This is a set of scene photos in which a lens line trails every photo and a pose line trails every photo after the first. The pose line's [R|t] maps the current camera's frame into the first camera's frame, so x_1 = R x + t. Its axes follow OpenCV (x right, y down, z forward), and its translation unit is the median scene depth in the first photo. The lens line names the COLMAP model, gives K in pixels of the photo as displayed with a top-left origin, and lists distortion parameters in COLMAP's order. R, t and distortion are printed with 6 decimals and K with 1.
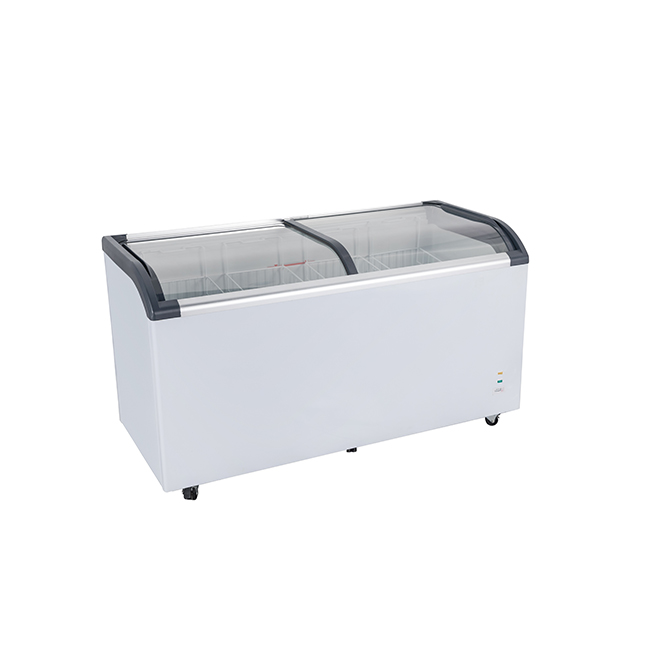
lens RADIAL K [[867.6, 0, 325.0], [0, 867.6, 325.0], [0, 0, 1]] dist [0.000256, -0.000512]
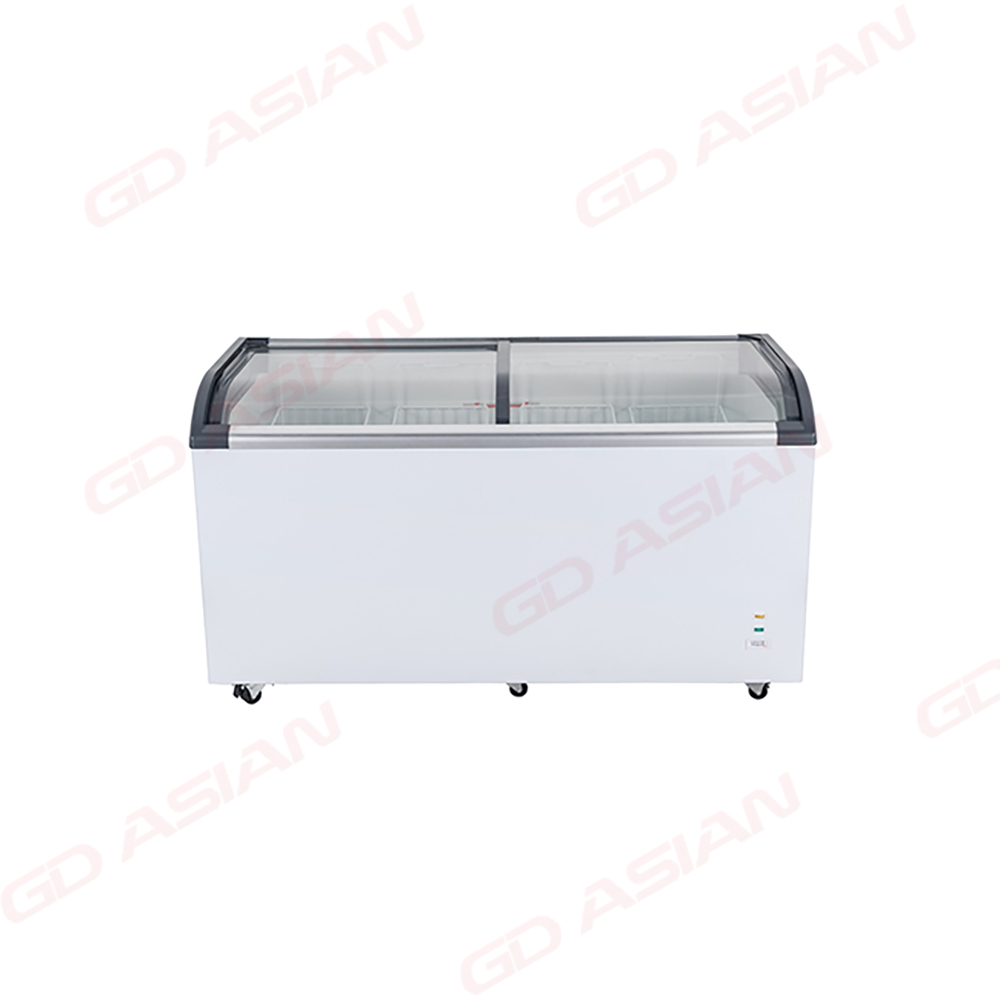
lens RADIAL K [[1334.8, 0, 500.0], [0, 1334.8, 500.0], [0, 0, 1]] dist [0.000256, -0.000512]
pose [[0.895009, 0.143072, -0.422481, 0.438245], [-0.147452, 0.988814, 0.022490, -0.021348], [0.420972, 0.042167, 0.906093, 0.056845]]
